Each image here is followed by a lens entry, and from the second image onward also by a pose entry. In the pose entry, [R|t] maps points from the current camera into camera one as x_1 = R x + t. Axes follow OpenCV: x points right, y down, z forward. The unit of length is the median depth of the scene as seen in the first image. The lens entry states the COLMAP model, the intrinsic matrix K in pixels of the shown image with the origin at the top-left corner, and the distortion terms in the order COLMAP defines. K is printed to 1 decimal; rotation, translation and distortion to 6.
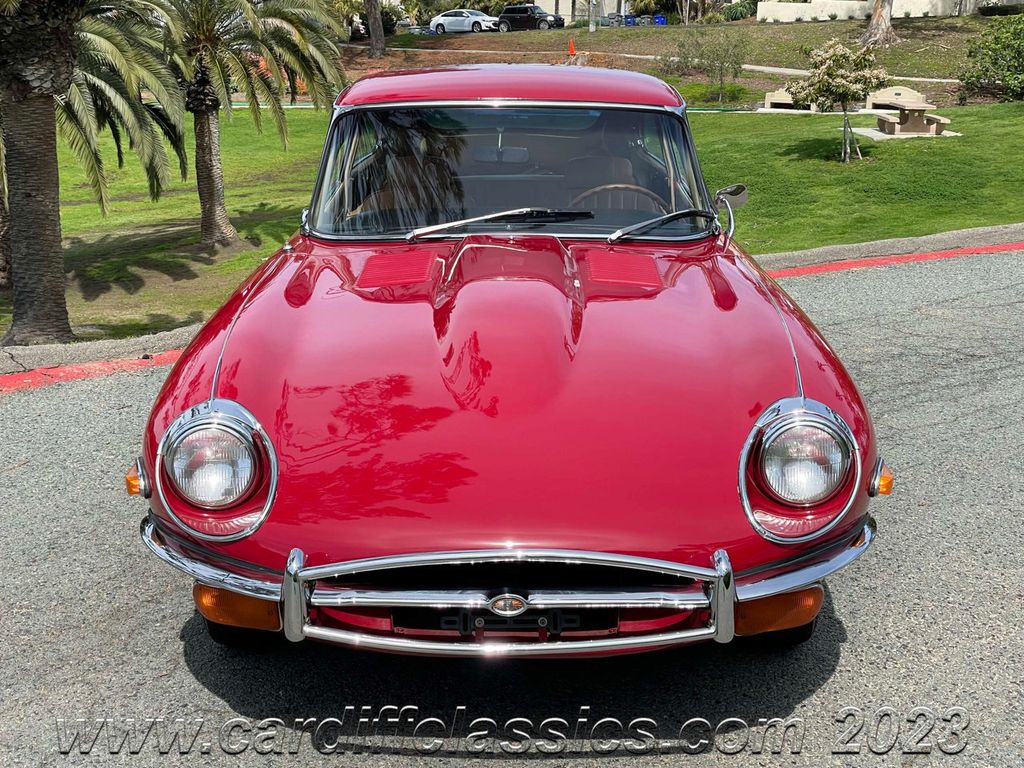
lens RADIAL K [[1546.5, 0, 510.9], [0, 1546.5, 377.4], [0, 0, 1]] dist [0.223294, -0.667382]
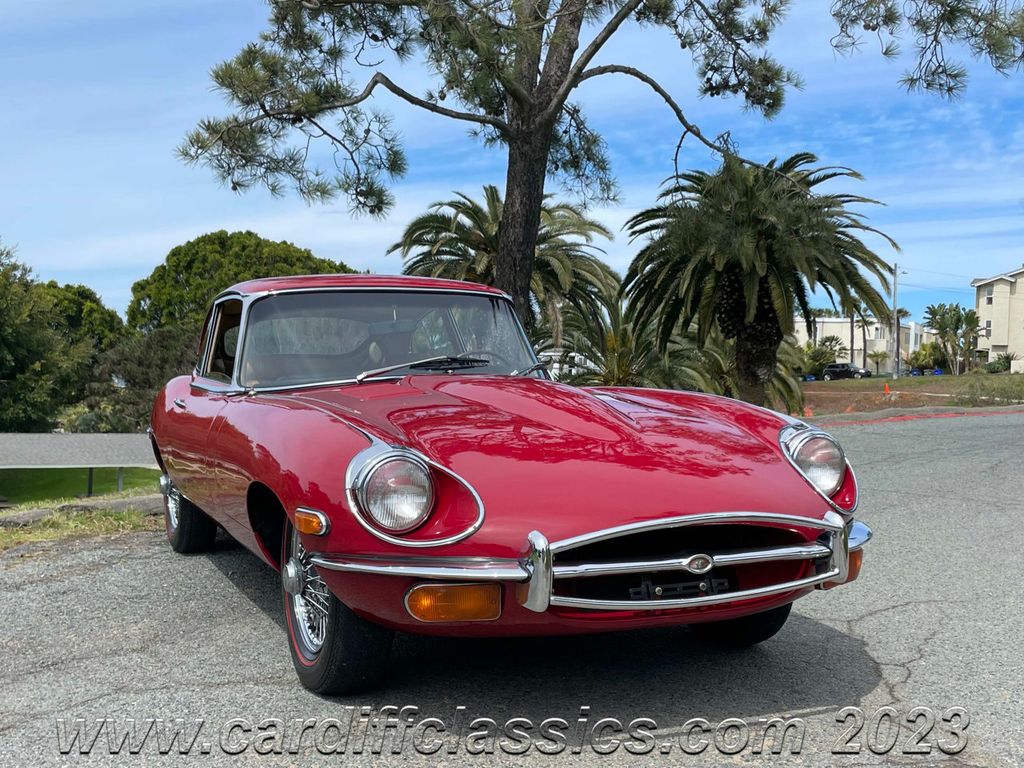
lens RADIAL K [[1205.7, 0, 481.2], [0, 1205.7, 383.3], [0, 0, 1]] dist [0.014680, -0.006151]
pose [[0.976461, -0.004664, -0.215645, -0.176707], [-0.044274, 0.974144, -0.221547, 0.101813], [0.211103, 0.225880, 0.951007, -0.312079]]
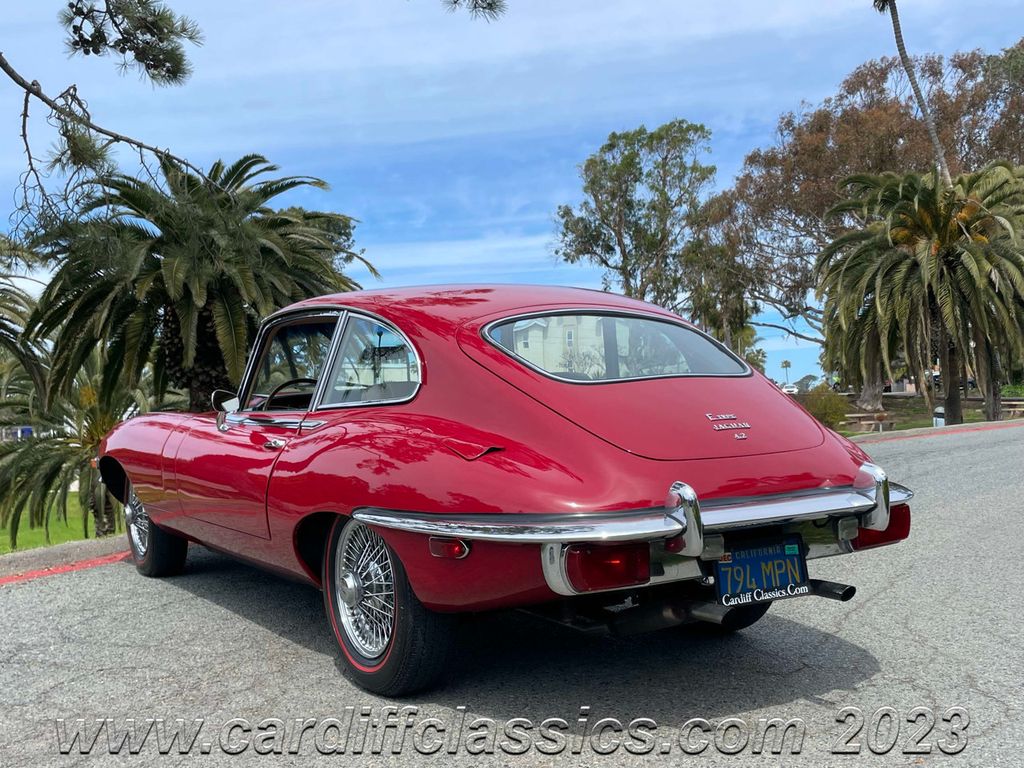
lens RADIAL K [[1142.8, 0, 491.2], [0, 1142.8, 372.8], [0, 0, 1]] dist [0.127117, -0.253694]
pose [[0.989585, -0.049132, 0.135308, -0.101511], [0.083559, 0.961444, -0.262000, 0.047377], [-0.117218, 0.270577, 0.955535, -0.102541]]
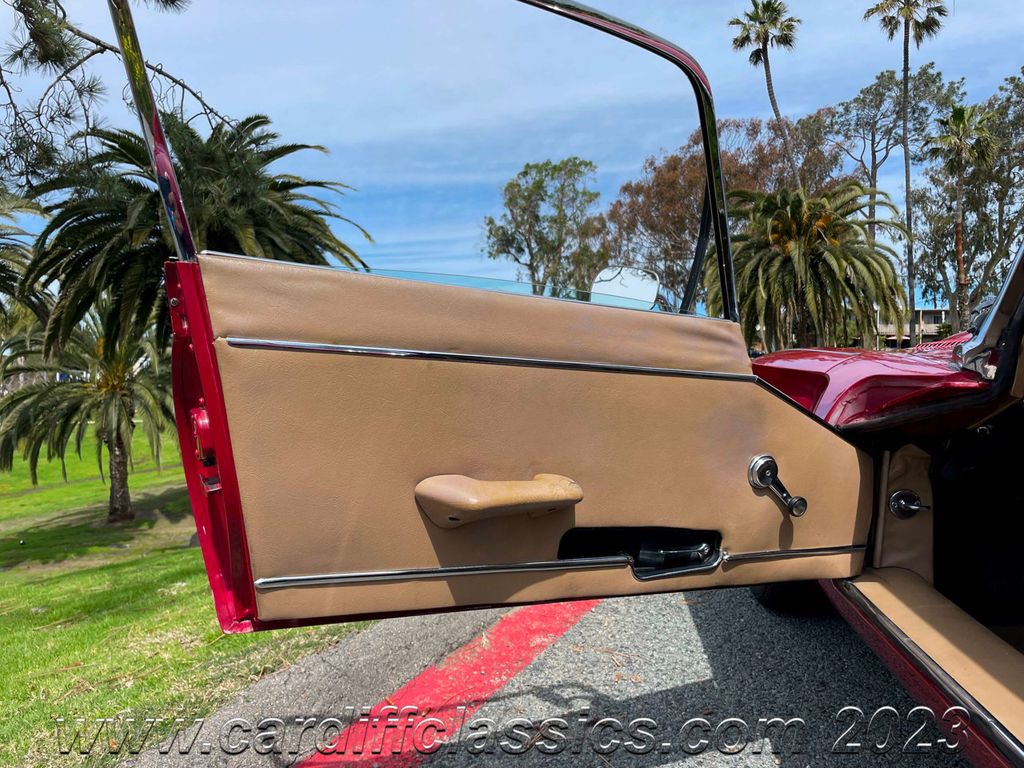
lens RADIAL K [[780.5, 0, 511.2], [0, 780.5, 374.9], [0, 0, 1]] dist [0.085129, -0.125575]
pose [[0.967306, -0.034157, 0.251302, -0.116218], [0.089145, 0.973450, -0.210827, 0.006817], [-0.237428, 0.226337, 0.944669, 0.057890]]
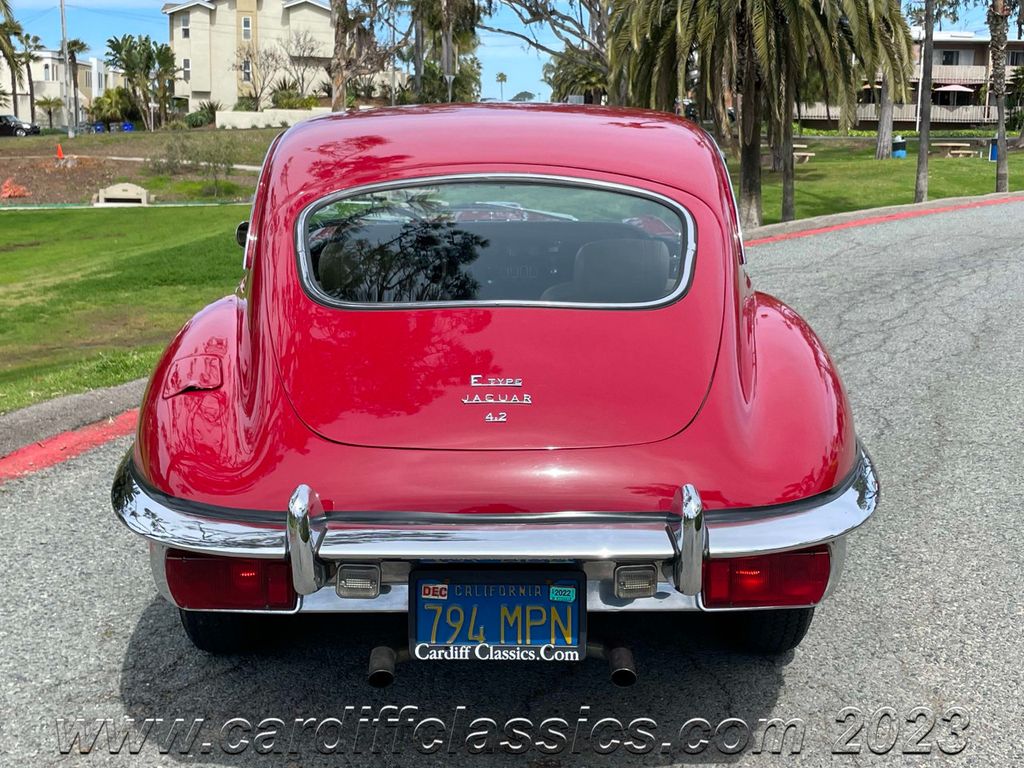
lens RADIAL K [[1423.4, 0, 511.2], [0, 1423.4, 365.8], [0, 0, 1]] dist [0.101058, -0.168702]
pose [[0.922206, -0.080251, 0.378280, -0.122272], [0.103755, 0.993710, -0.042130, 0.018550], [-0.372520, 0.078101, 0.924732, -0.041108]]
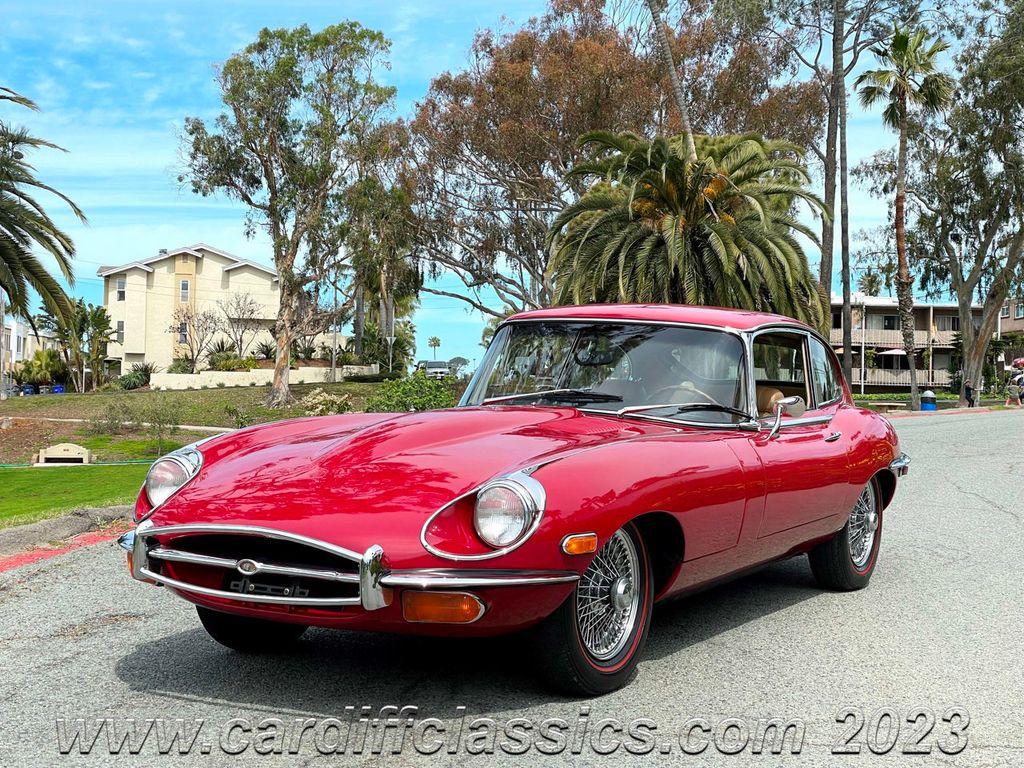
lens RADIAL K [[1579.0, 0, 522.9], [0, 1579.0, 376.6], [0, 0, 1]] dist [0.112808, 0.039160]
pose [[0.901389, -0.011932, 0.432845, -0.214597], [0.114584, 0.970558, -0.211865, 0.068785], [-0.417574, 0.240570, 0.876218, -0.203004]]
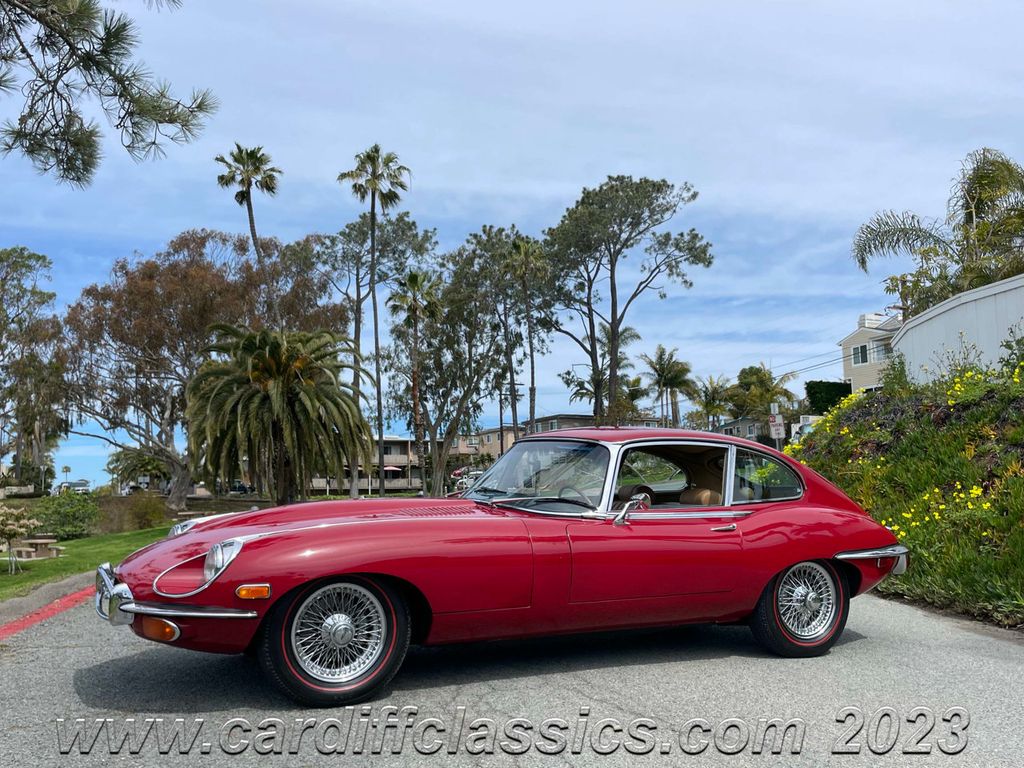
lens RADIAL K [[958.6, 0, 516.5], [0, 958.6, 385.1], [0, 0, 1]] dist [0.098913, -0.133655]
pose [[0.677173, 0.041906, 0.734630, -0.219132], [0.210860, 0.945455, -0.248300, 0.049781], [-0.704965, 0.323046, 0.631400, -0.127822]]
